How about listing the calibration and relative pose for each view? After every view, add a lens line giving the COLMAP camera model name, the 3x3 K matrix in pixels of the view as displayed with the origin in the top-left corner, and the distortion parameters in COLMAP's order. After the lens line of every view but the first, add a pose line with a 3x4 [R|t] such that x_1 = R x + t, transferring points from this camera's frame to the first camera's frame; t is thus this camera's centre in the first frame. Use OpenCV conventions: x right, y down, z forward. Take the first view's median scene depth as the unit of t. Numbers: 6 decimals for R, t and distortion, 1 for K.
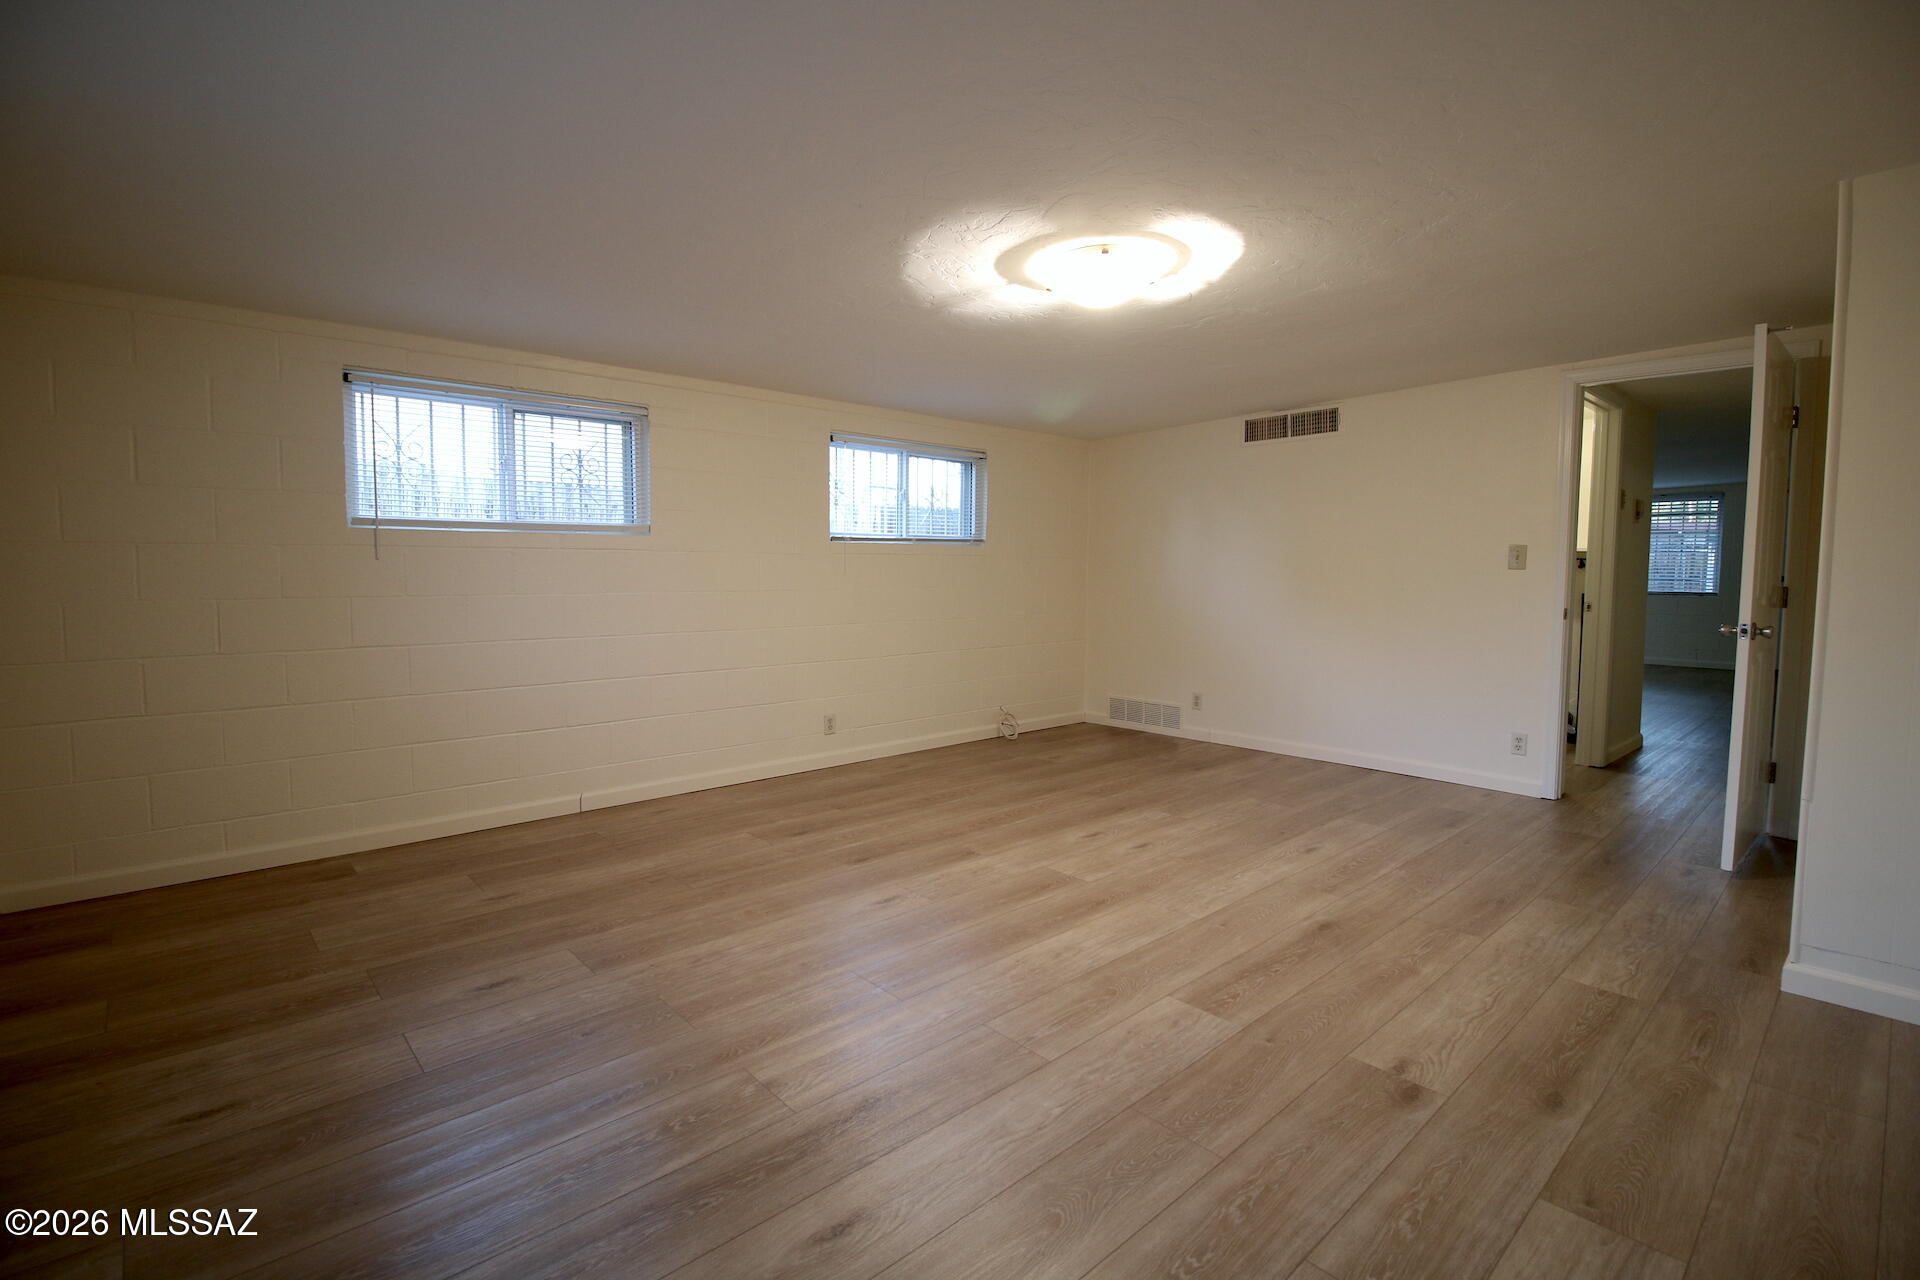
lens RADIAL K [[883.5, 0, 967.7], [0, 883.5, 630.1], [0, 0, 1]] dist [0.000307, -0.012908]
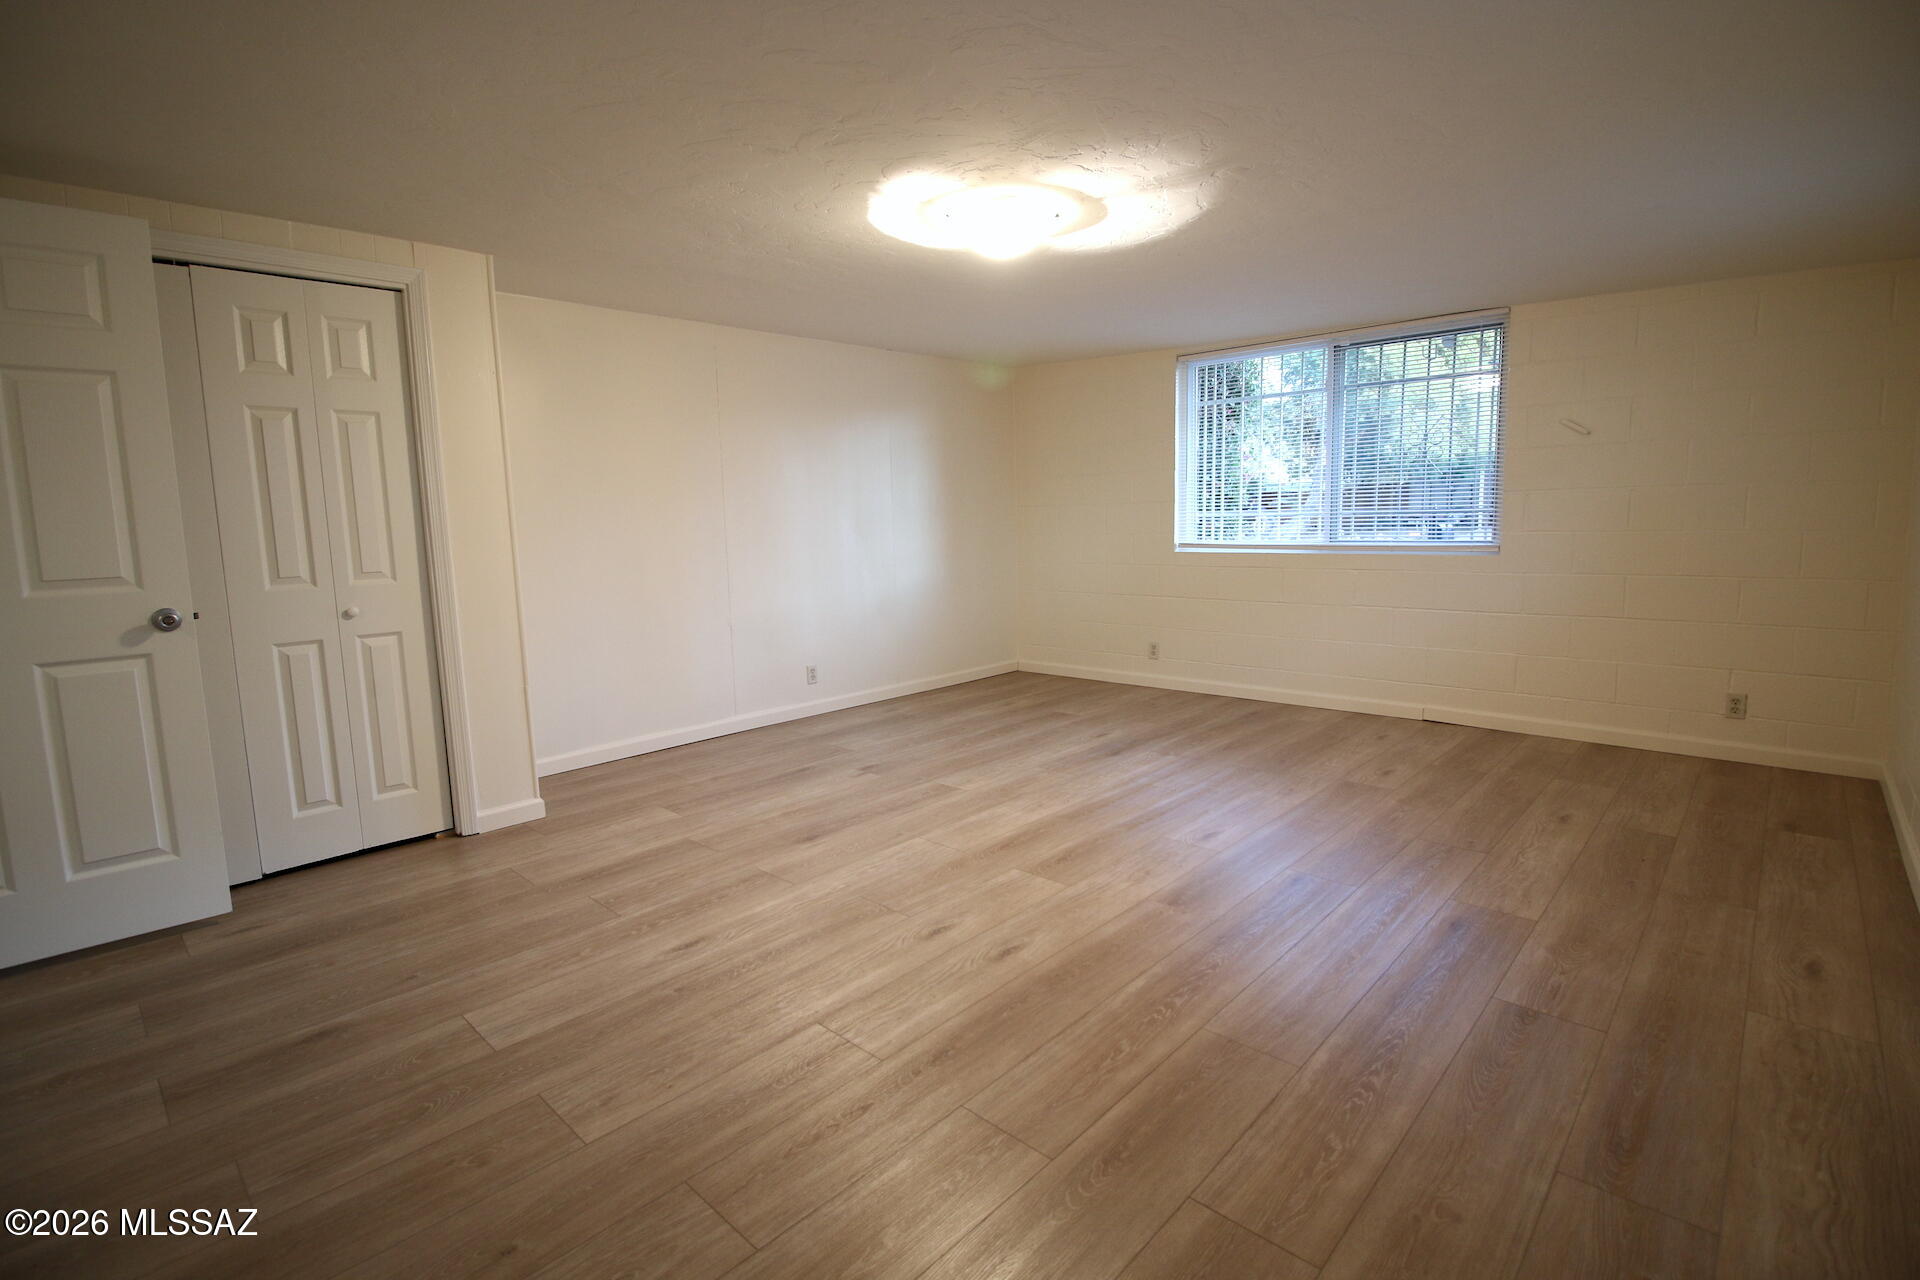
lens RADIAL K [[883.5, 0, 967.7], [0, 883.5, 630.1], [0, 0, 1]] dist [0.000307, -0.012908]
pose [[-0.997188, 0.027785, -0.069602, 0.261450], [0.013278, 0.979544, 0.200794, -0.146509], [0.073757, 0.199305, -0.977158, 1.976767]]
